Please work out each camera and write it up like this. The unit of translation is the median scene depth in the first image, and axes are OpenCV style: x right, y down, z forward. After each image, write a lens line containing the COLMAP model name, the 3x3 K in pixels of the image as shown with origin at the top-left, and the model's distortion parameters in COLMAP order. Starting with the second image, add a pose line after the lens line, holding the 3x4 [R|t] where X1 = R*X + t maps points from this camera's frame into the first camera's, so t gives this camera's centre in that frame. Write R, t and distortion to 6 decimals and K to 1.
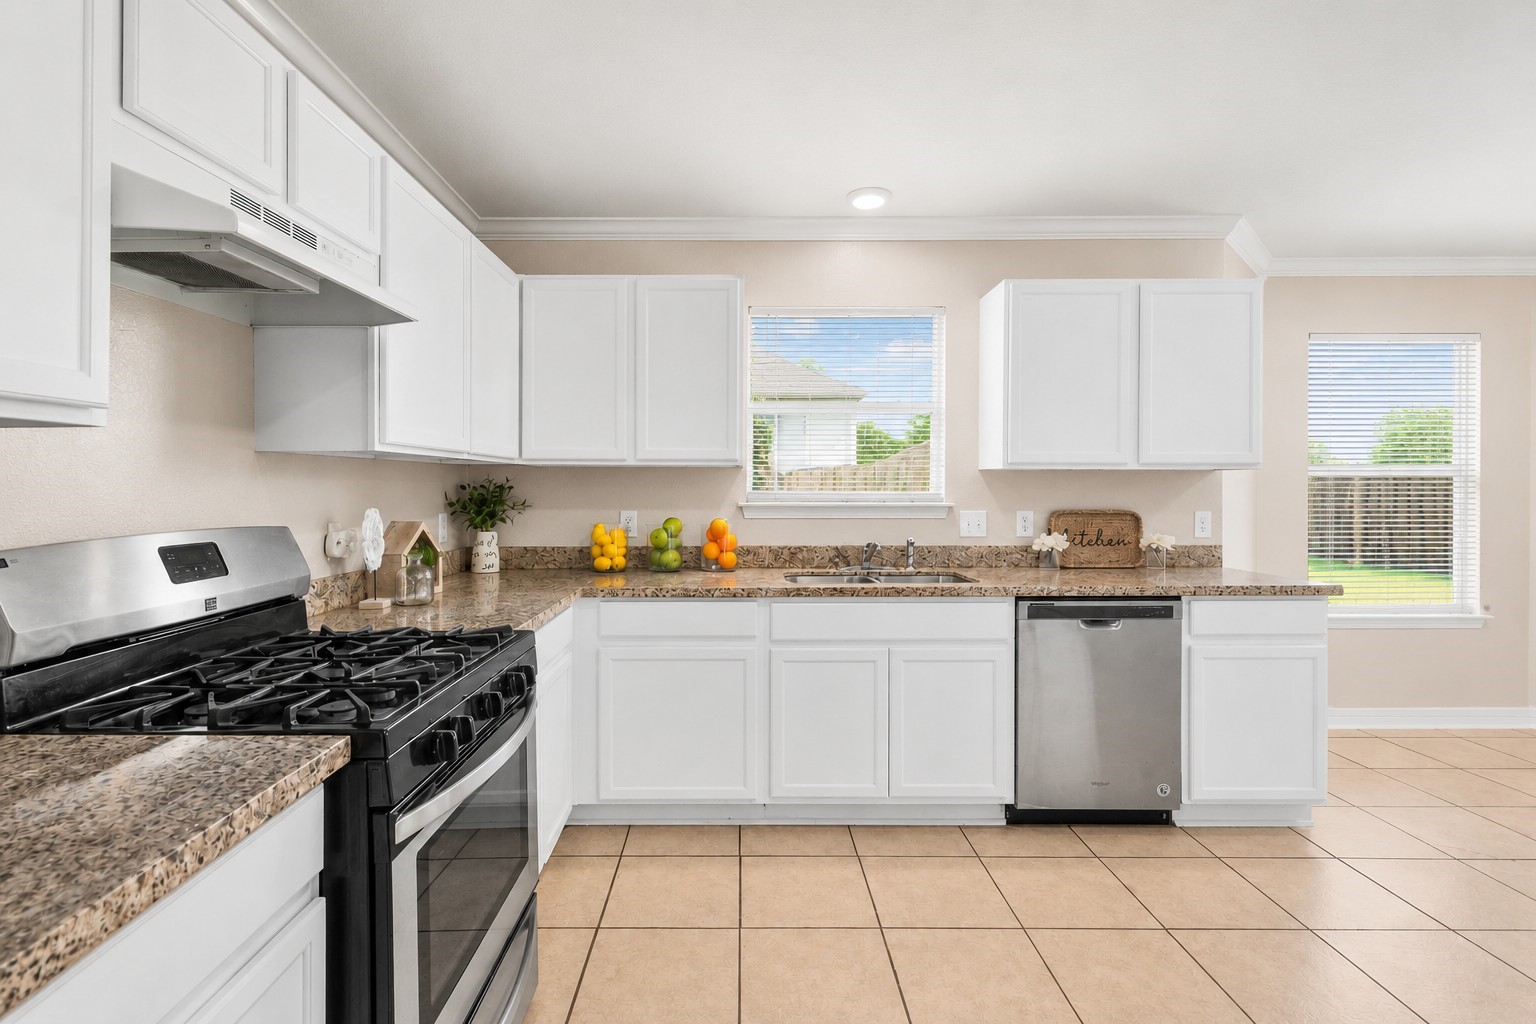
lens RADIAL K [[1624.2, 0, 768.0], [0, 1624.2, 512.0], [0, 0, 1]] dist [0.000679, 0.000659]
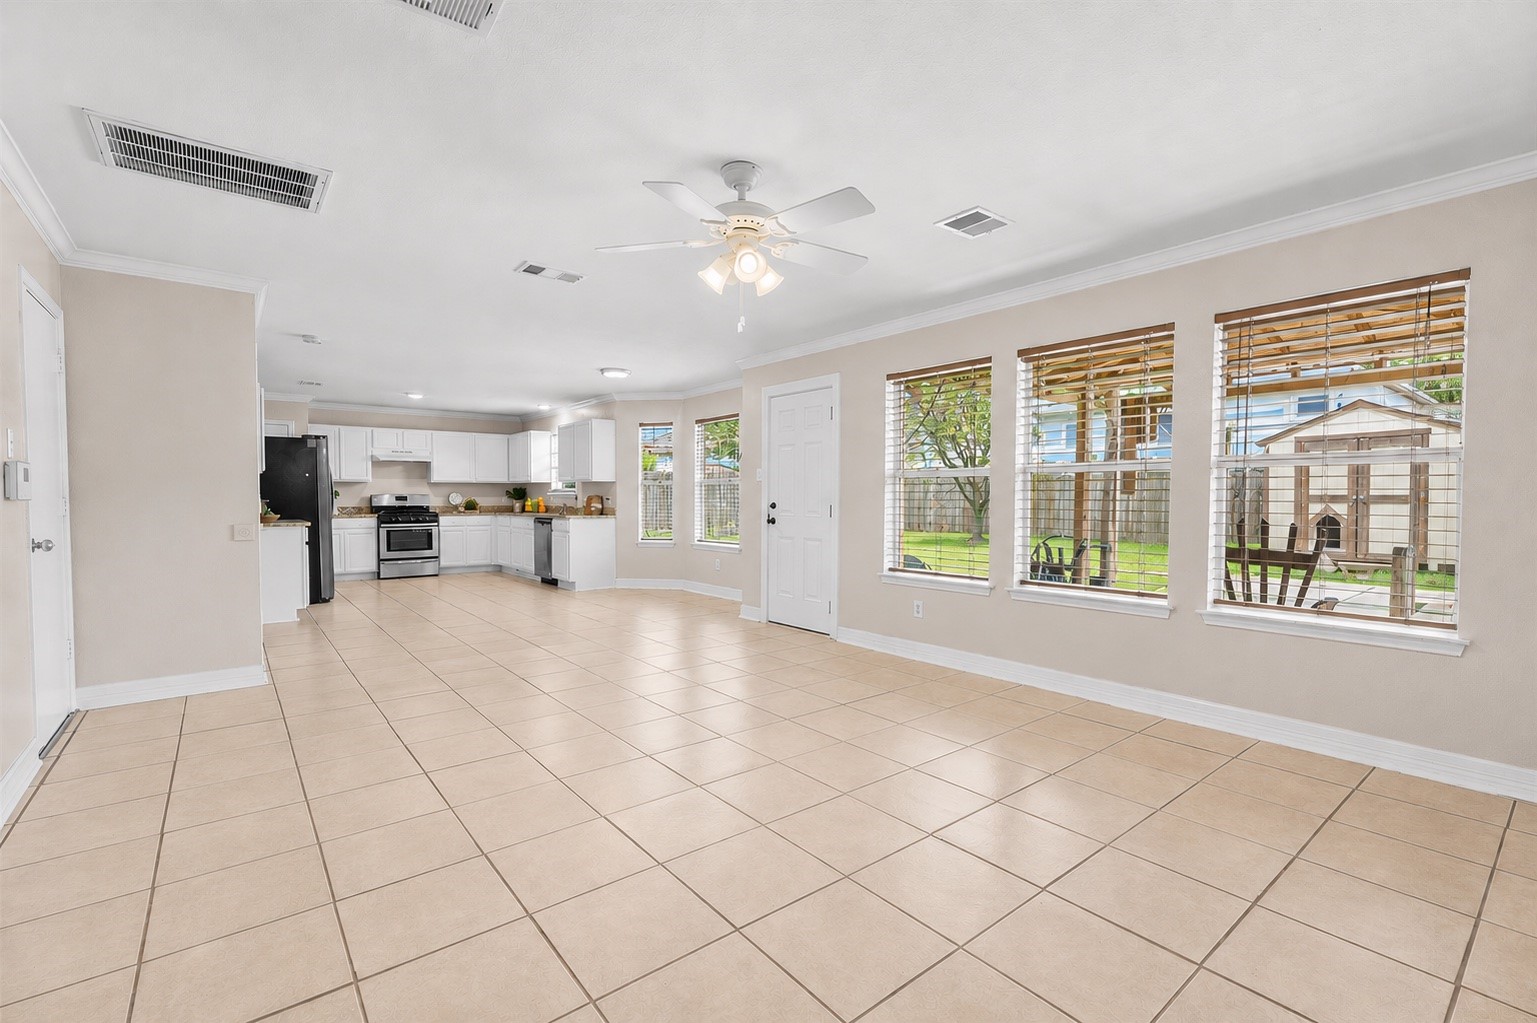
lens RADIAL K [[679.3, 0, 759.5], [0, 679.3, 508.5], [0, 0, 1]] dist [0.000235, 0.000095]
pose [[0.613534, 0.014254, -0.789540, 1.427597], [-0.013788, 0.999878, 0.007338, 0.010423], [0.789548, 0.006384, 0.613655, 0.456218]]
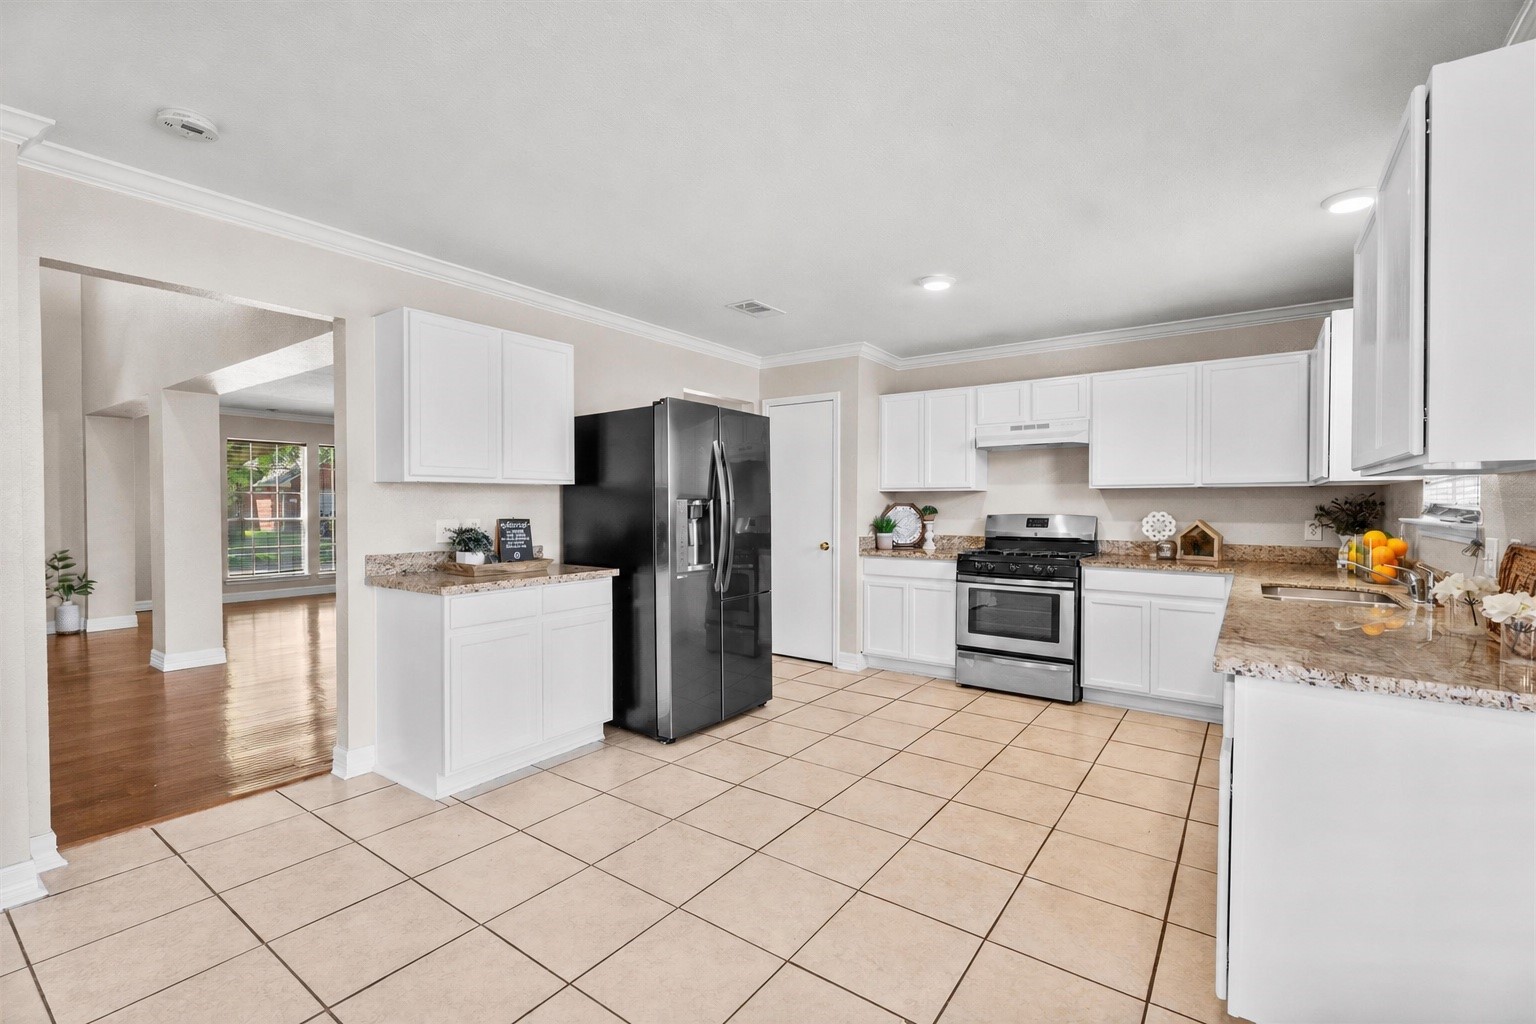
lens RADIAL K [[678.9, 0, 759.0], [0, 678.9, 509.0], [0, 0, 1]] dist [0.000235, 0.000095]
pose [[-0.602615, 0.008731, -0.797984, 0.562124], [-0.013886, 0.999674, 0.021424, -0.015073], [0.797911, 0.023991, -0.602298, 0.931799]]
